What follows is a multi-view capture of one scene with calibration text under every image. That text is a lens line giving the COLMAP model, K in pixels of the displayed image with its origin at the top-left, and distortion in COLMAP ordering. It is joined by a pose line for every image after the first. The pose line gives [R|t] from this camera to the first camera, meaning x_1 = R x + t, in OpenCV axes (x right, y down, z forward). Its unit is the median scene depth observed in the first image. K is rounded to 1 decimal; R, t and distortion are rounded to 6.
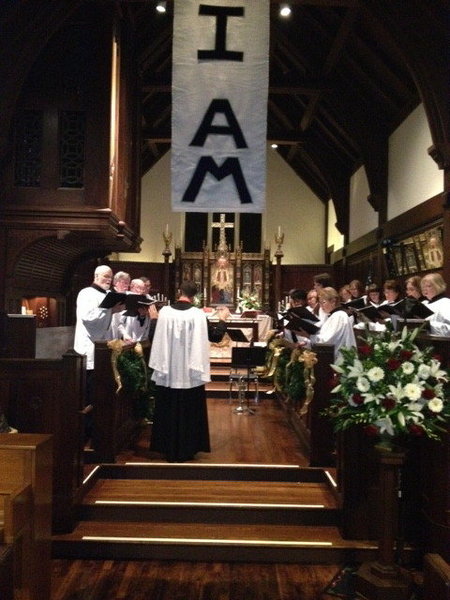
lens RADIAL K [[604.3, 0, 225.0], [0, 604.3, 301.4], [0, 0, 1]] dist [0.142115, 0.000000]
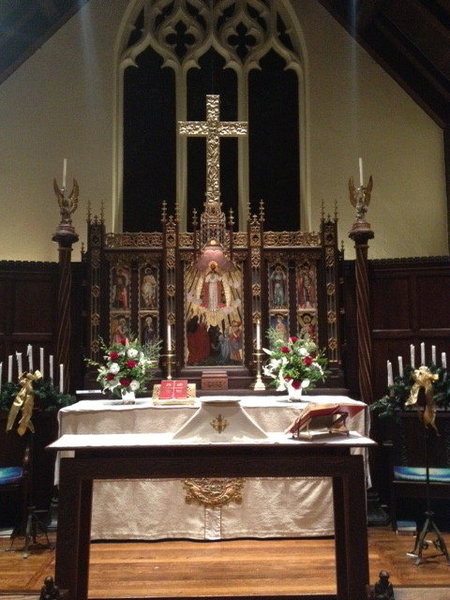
lens RADIAL K [[604.3, 0, 227.2], [0, 604.3, 298.6], [0, 0, 1]] dist [0.142115, 0.000000]
pose [[0.999170, -0.024987, 0.032179, -0.008680], [0.026929, 0.997750, -0.061397, -0.014417], [-0.030572, 0.062213, 0.997595, 0.619037]]
